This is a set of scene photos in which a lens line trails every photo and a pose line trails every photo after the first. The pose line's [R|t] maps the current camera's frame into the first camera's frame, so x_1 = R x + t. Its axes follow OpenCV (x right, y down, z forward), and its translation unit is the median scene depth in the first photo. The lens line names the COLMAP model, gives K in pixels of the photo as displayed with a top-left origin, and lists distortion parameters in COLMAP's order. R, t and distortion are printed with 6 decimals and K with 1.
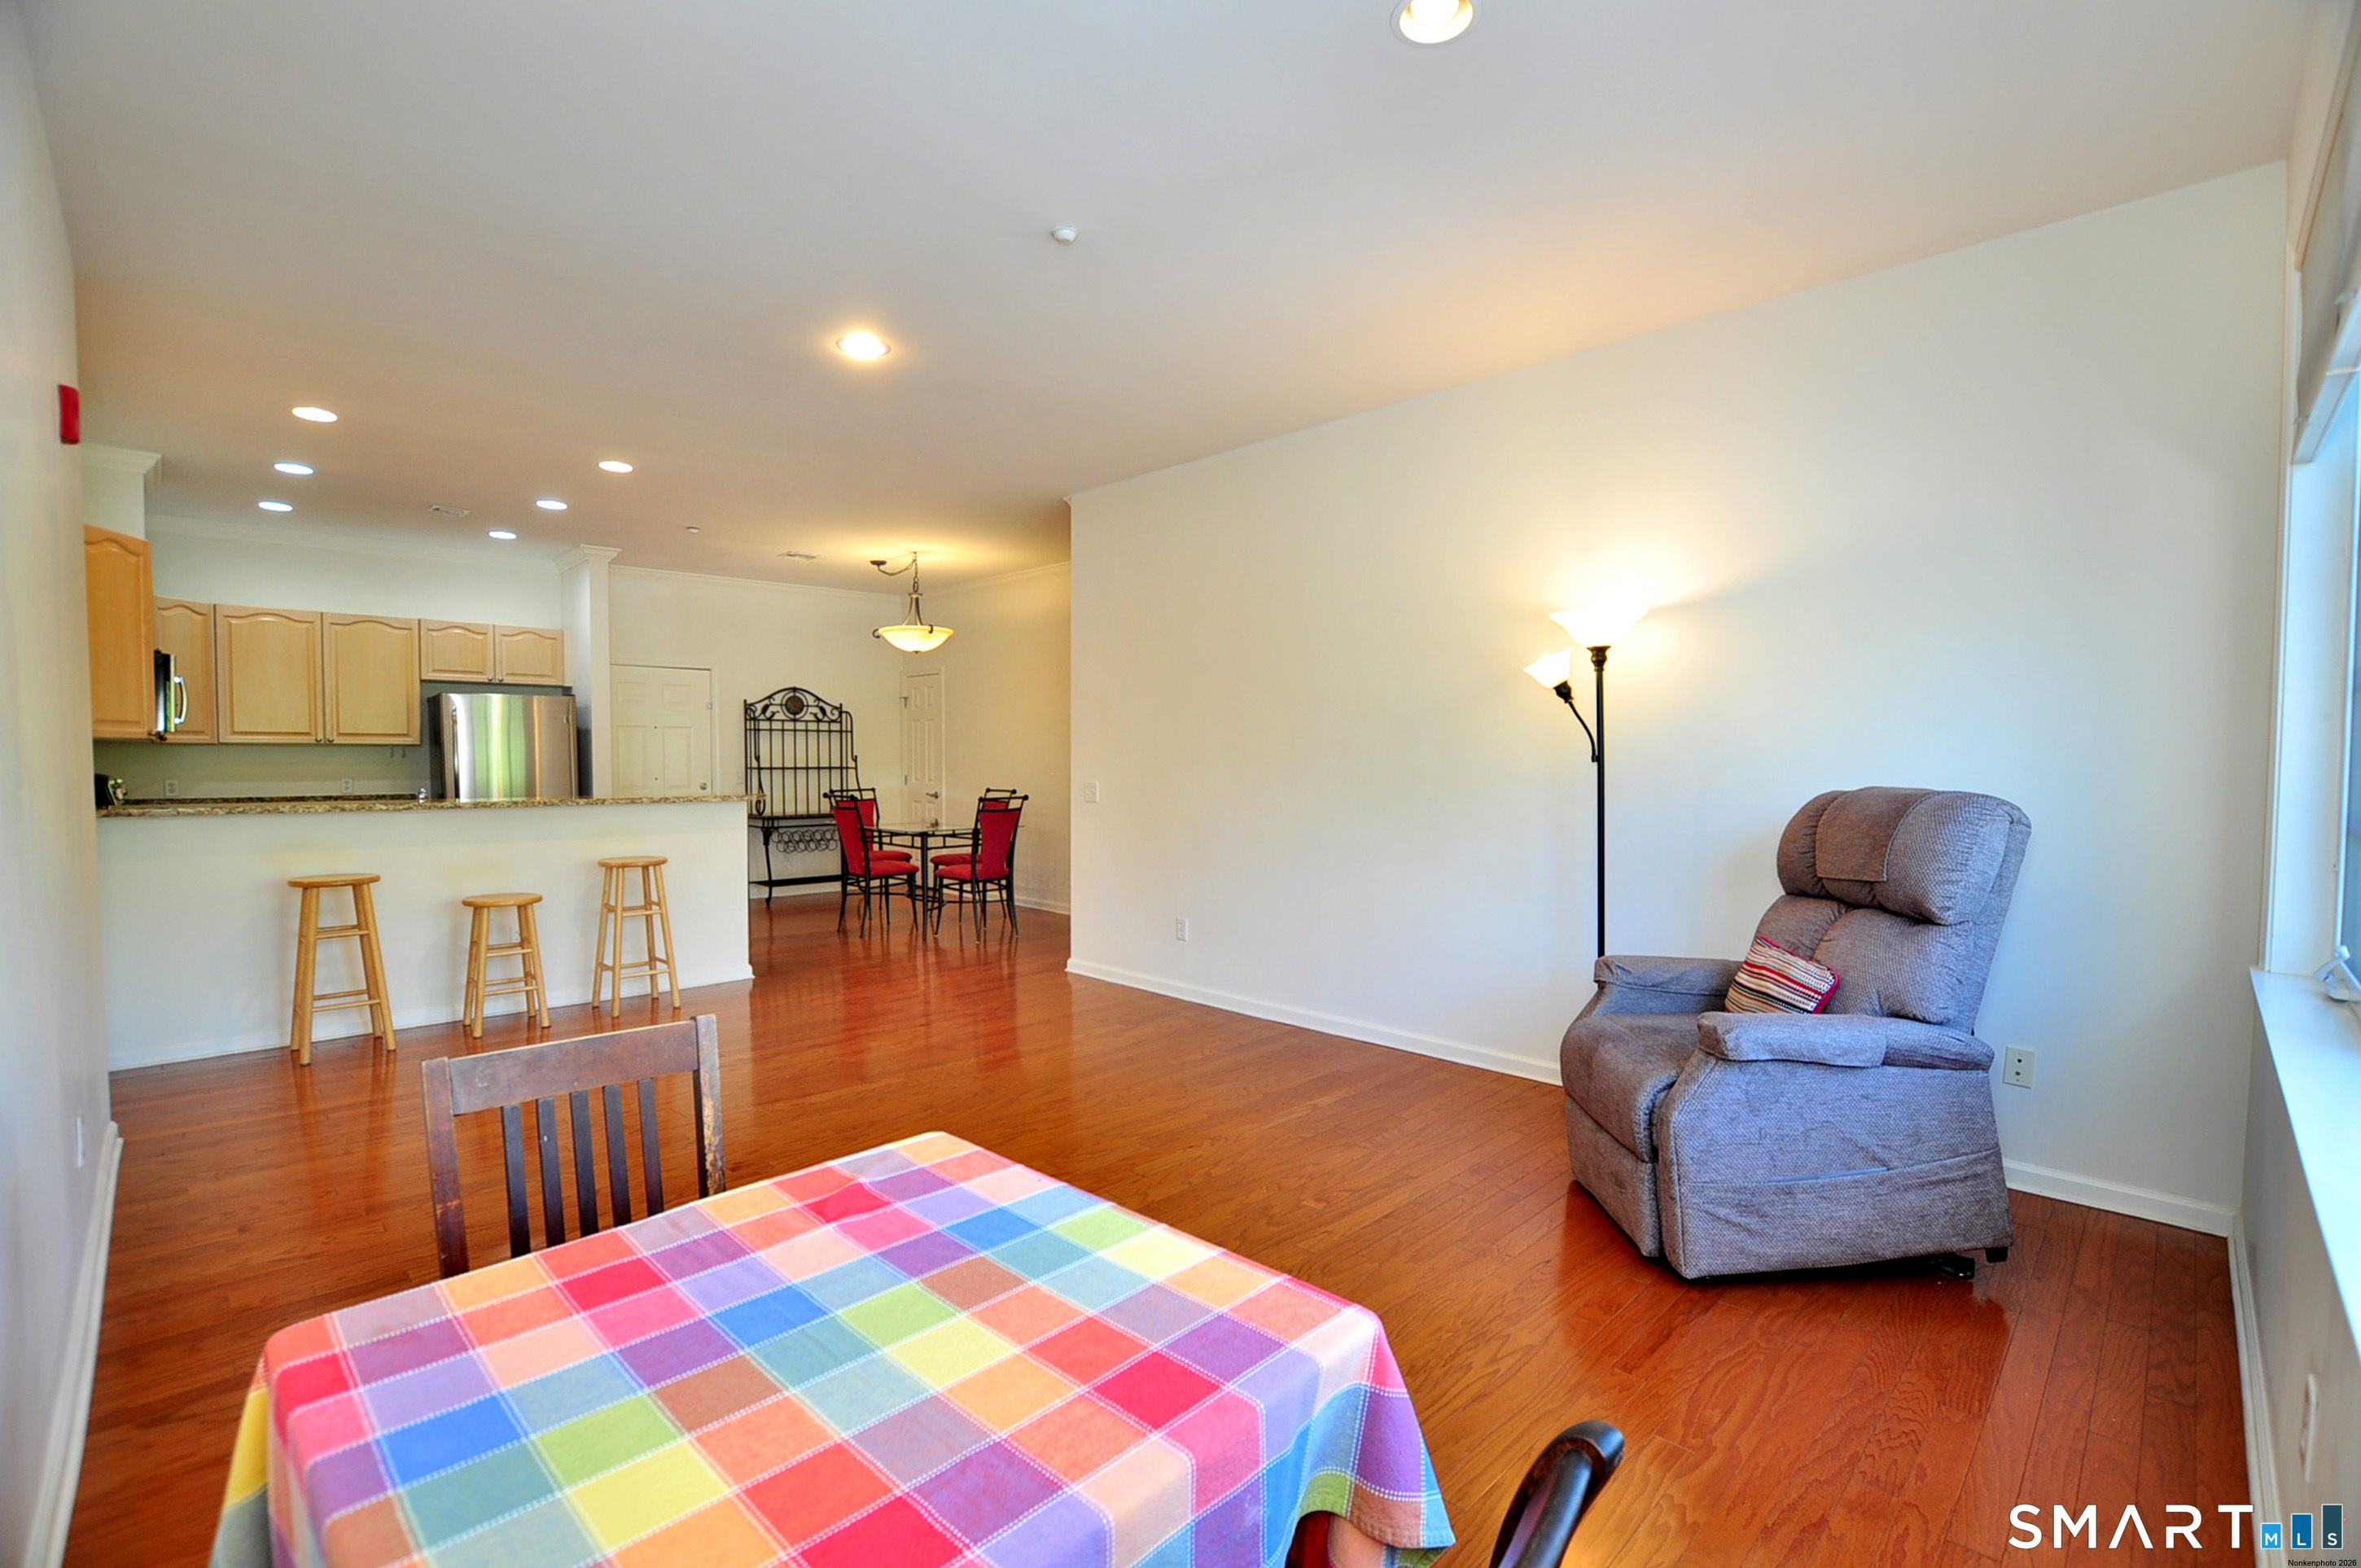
lens RADIAL K [[1071.9, 0, 1200.9], [0, 1071.9, 826.6], [0, 0, 1]] dist [-0.019553, 0.001751]
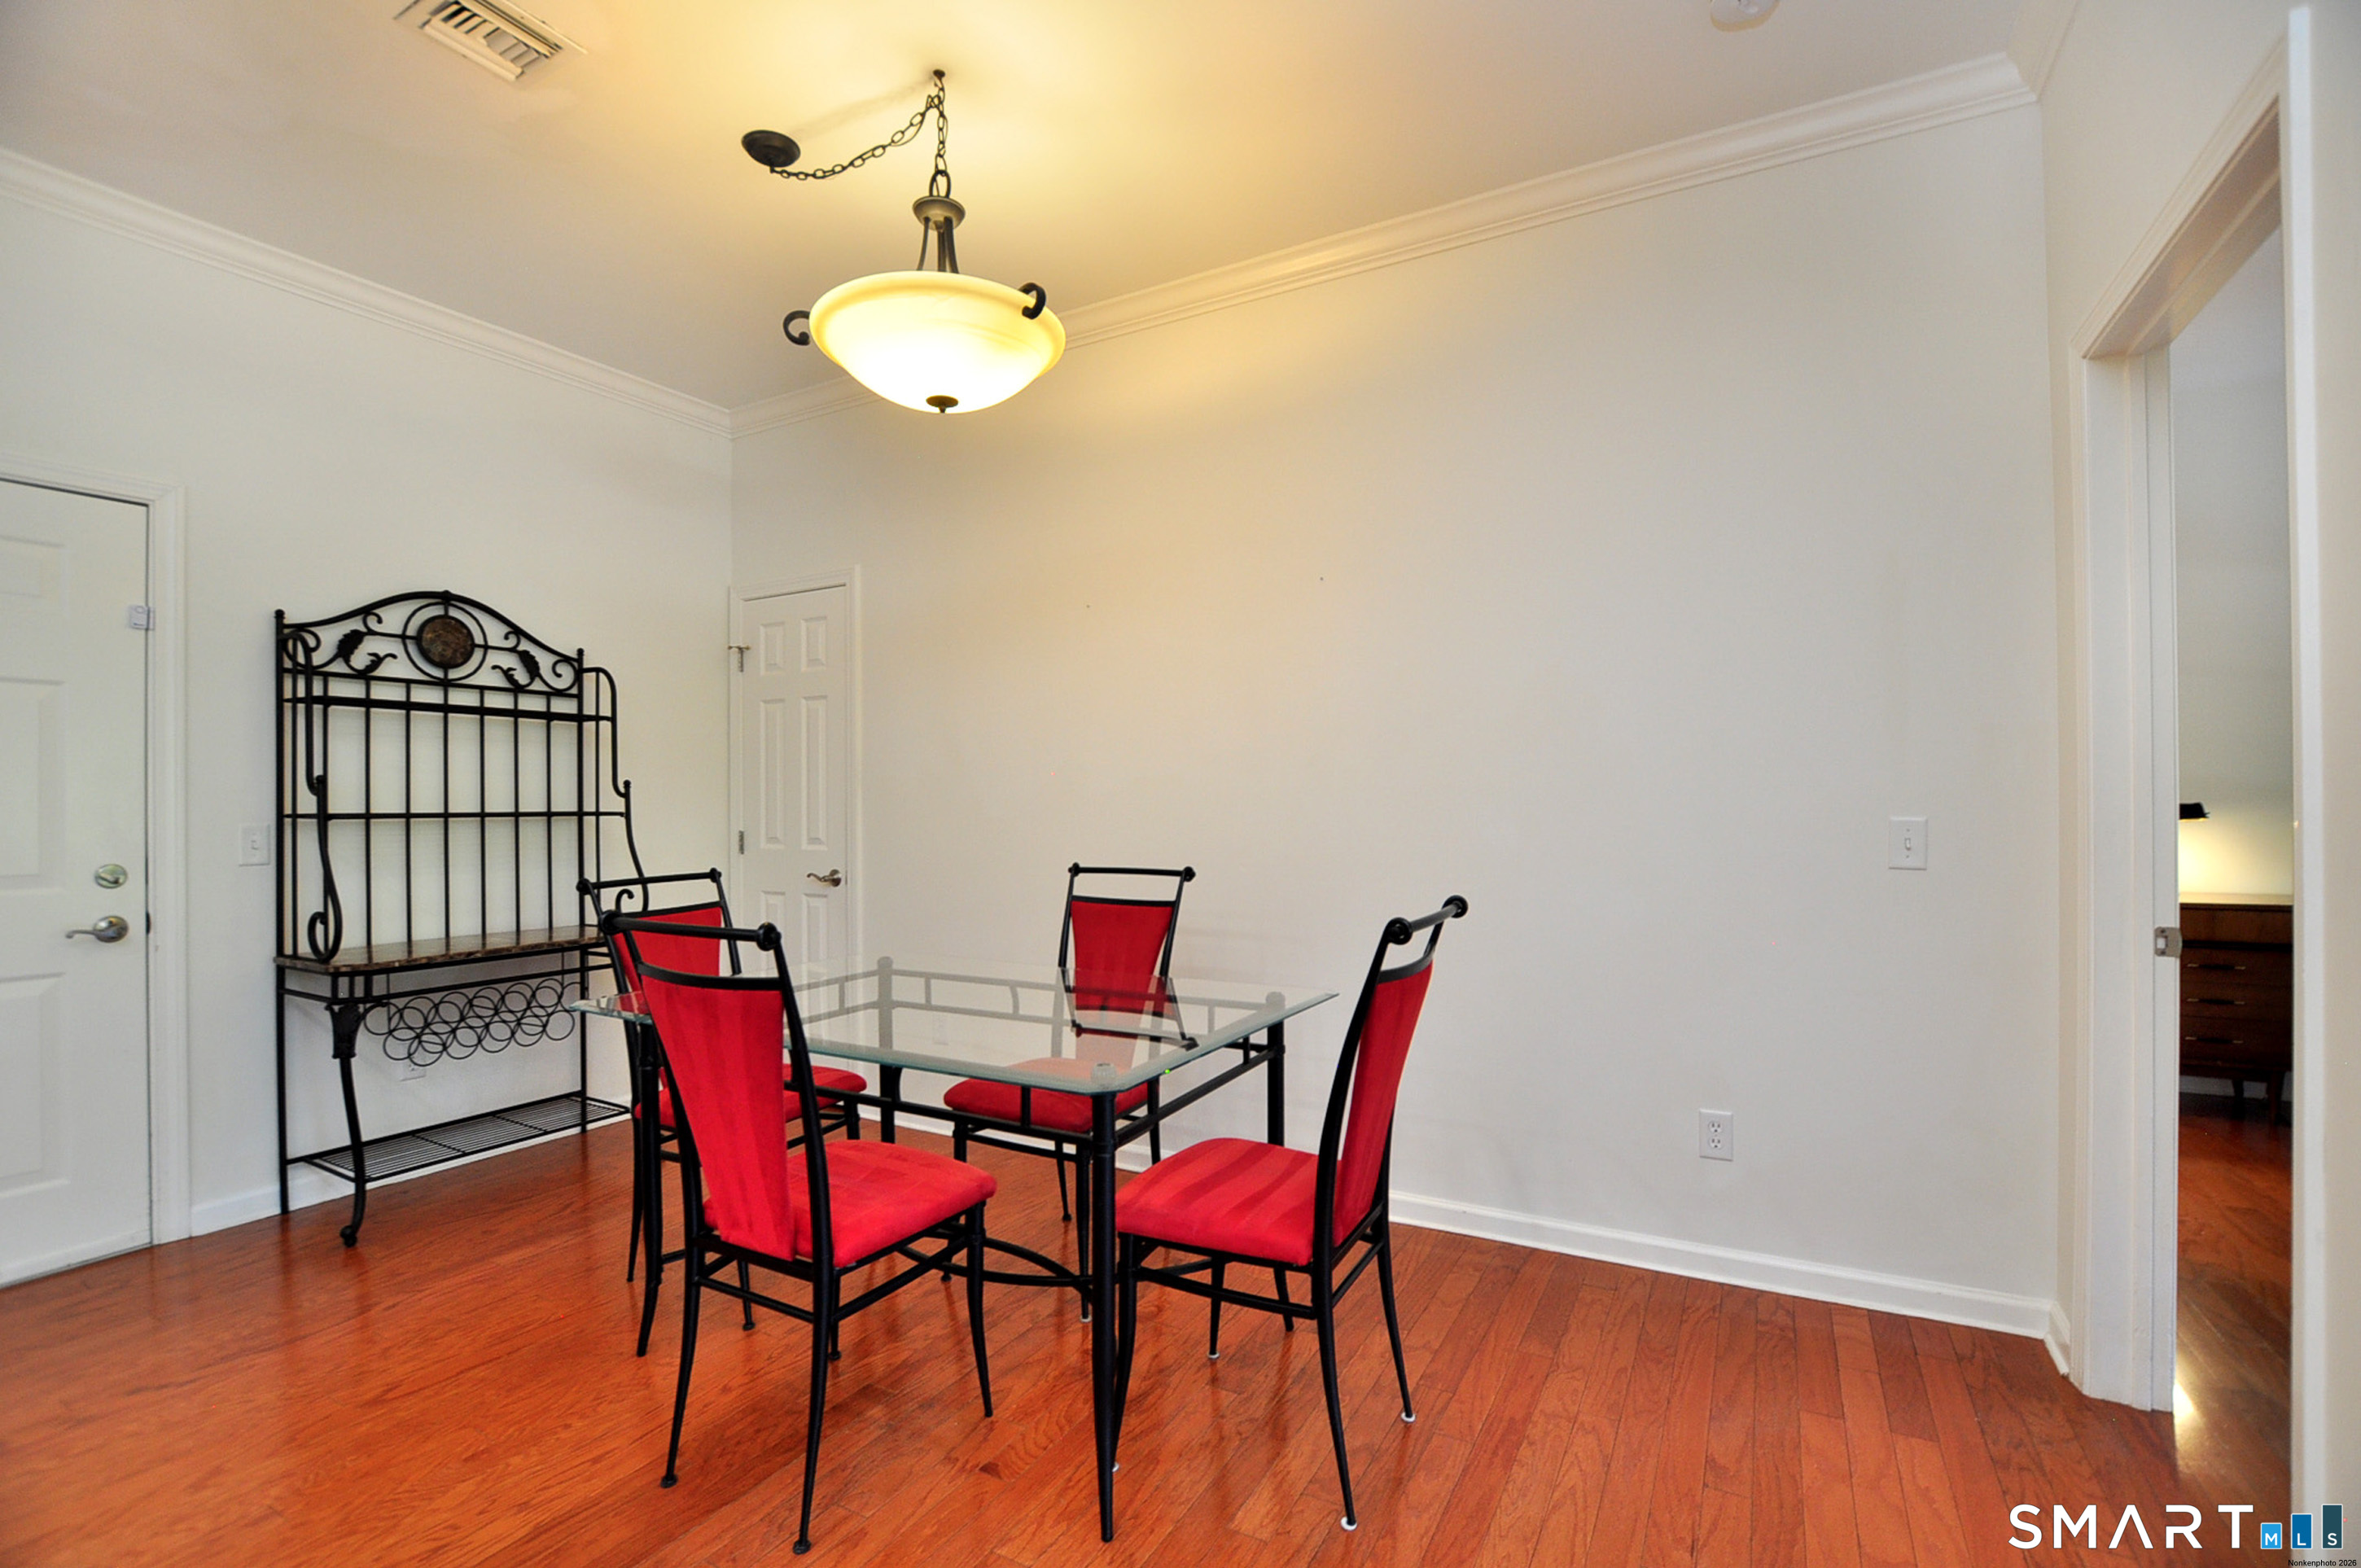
lens RADIAL K [[1071.9, 0, 1190.3], [0, 1071.9, 812.8], [0, 0, 1]] dist [-0.019553, 0.001751]
pose [[0.967912, -0.015136, 0.250835, -0.228327], [0.030895, 0.997779, -0.059011, -0.026985], [-0.249384, 0.064867, 0.966230, 0.596753]]
